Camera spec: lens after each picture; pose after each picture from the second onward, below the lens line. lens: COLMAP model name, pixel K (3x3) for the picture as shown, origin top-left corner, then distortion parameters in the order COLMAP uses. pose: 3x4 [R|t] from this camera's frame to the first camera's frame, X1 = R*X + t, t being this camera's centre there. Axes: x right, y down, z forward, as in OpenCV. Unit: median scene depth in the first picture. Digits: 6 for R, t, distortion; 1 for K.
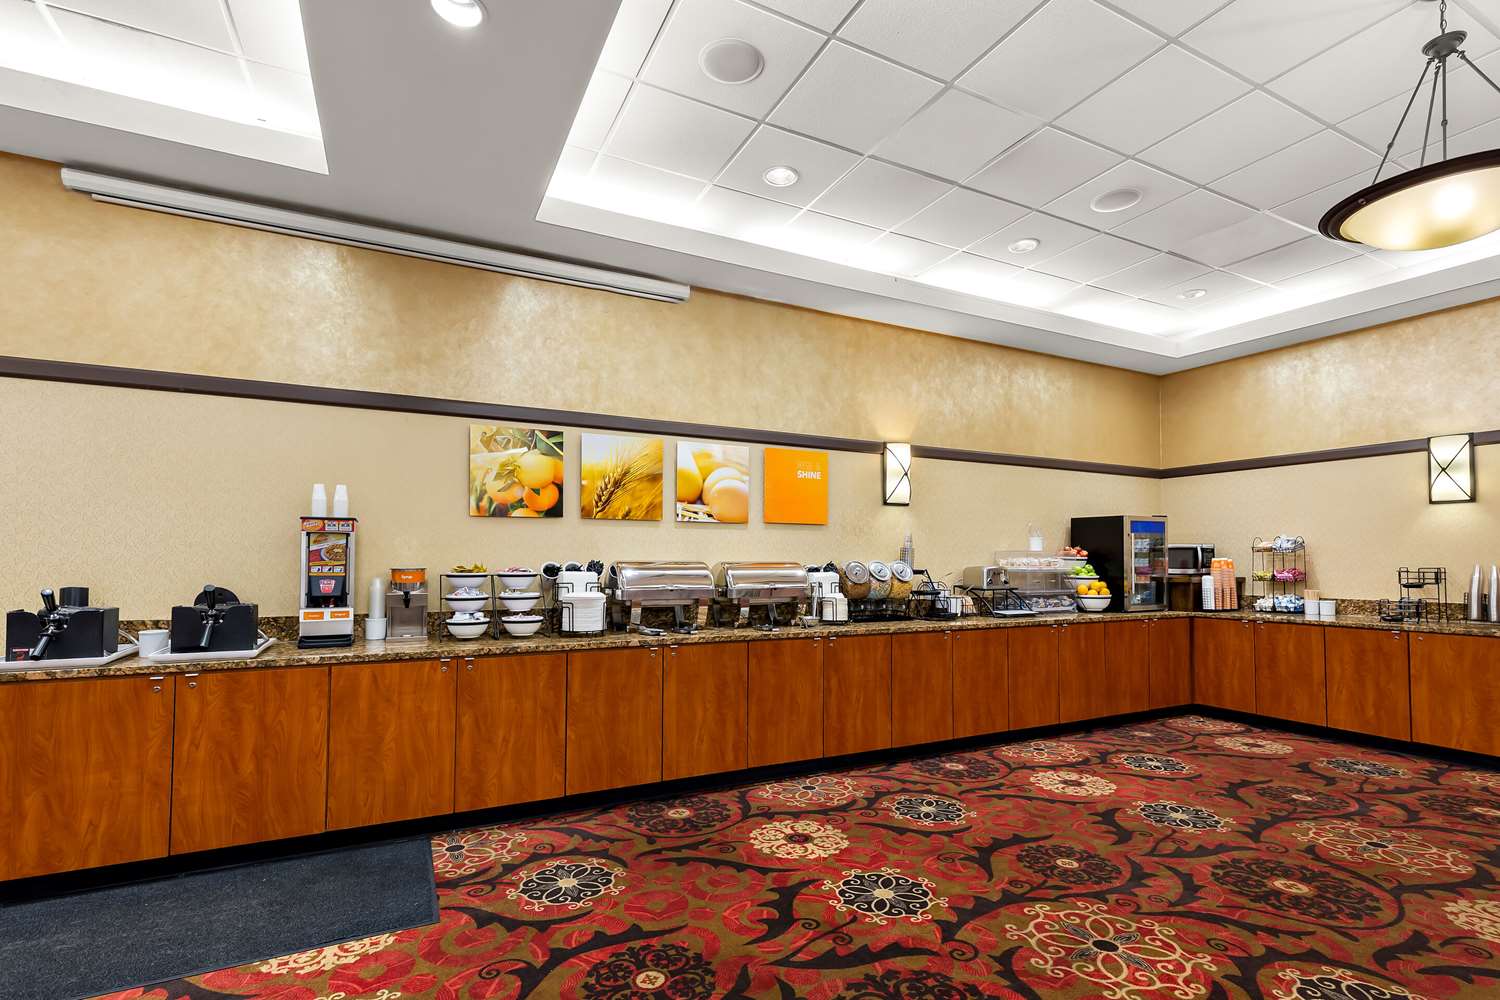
lens RADIAL K [[687.0, 0, 743.7], [0, 687.0, 546.4], [0, 0, 1]] dist [-0.002099, -0.000022]
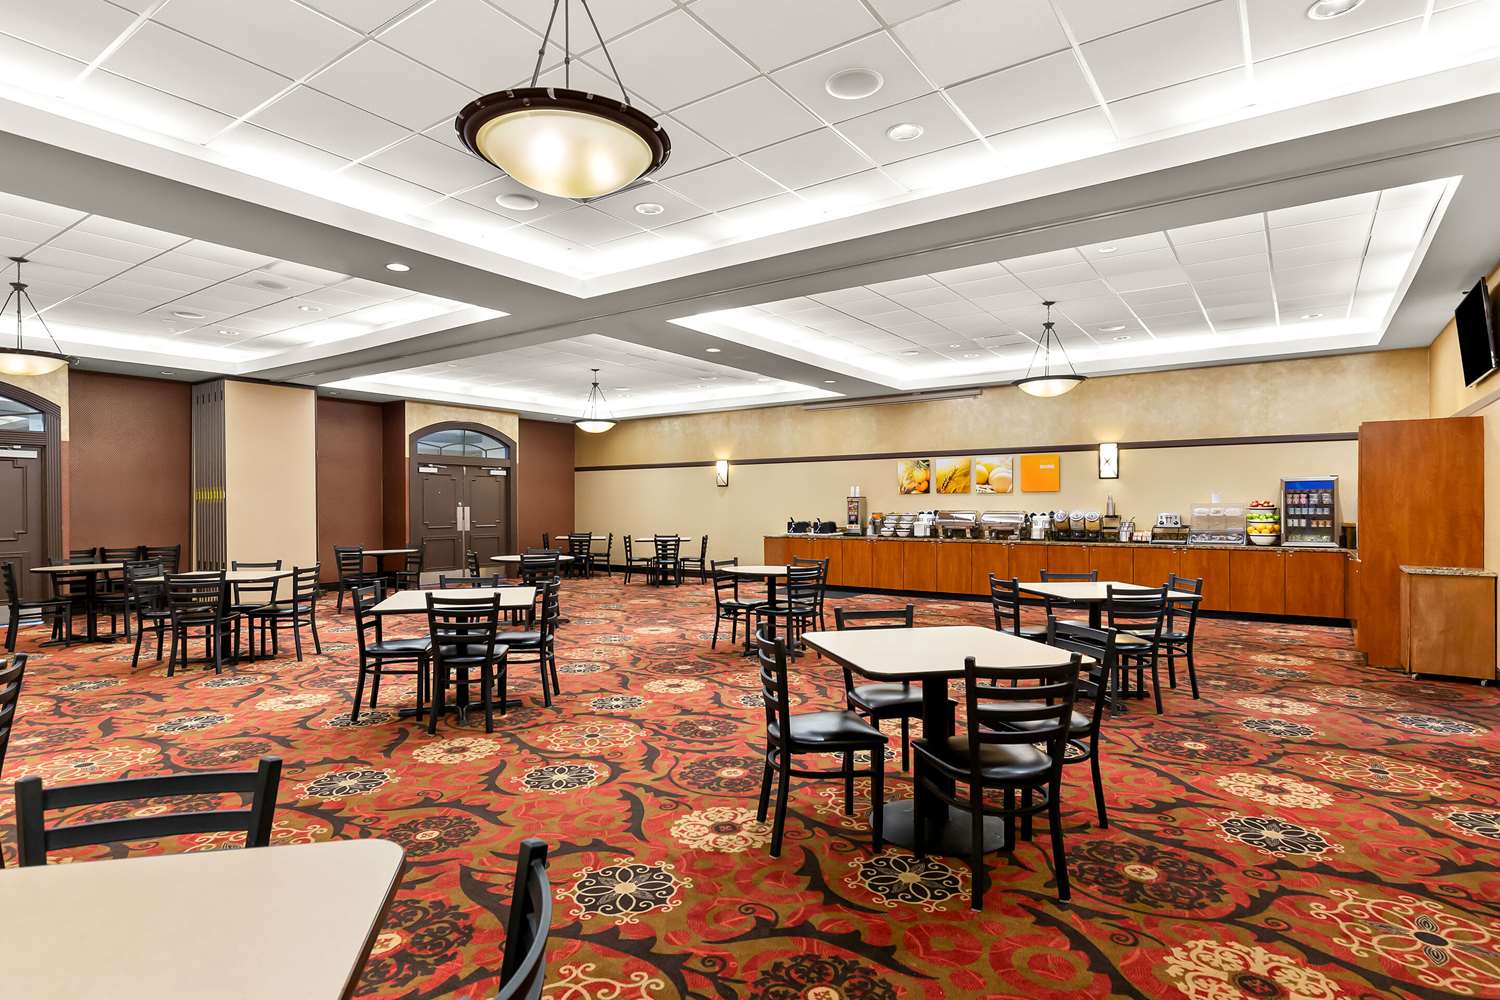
lens RADIAL K [[781.7, 0, 751.3], [0, 781.7, 505.8], [0, 0, 1]] dist [0.000171, 0.000050]
pose [[0.475288, -0.002525, -0.879826, 1.888658], [0.018966, 0.999793, 0.007376, -0.027990], [0.879626, -0.020193, 0.475238, -0.922234]]
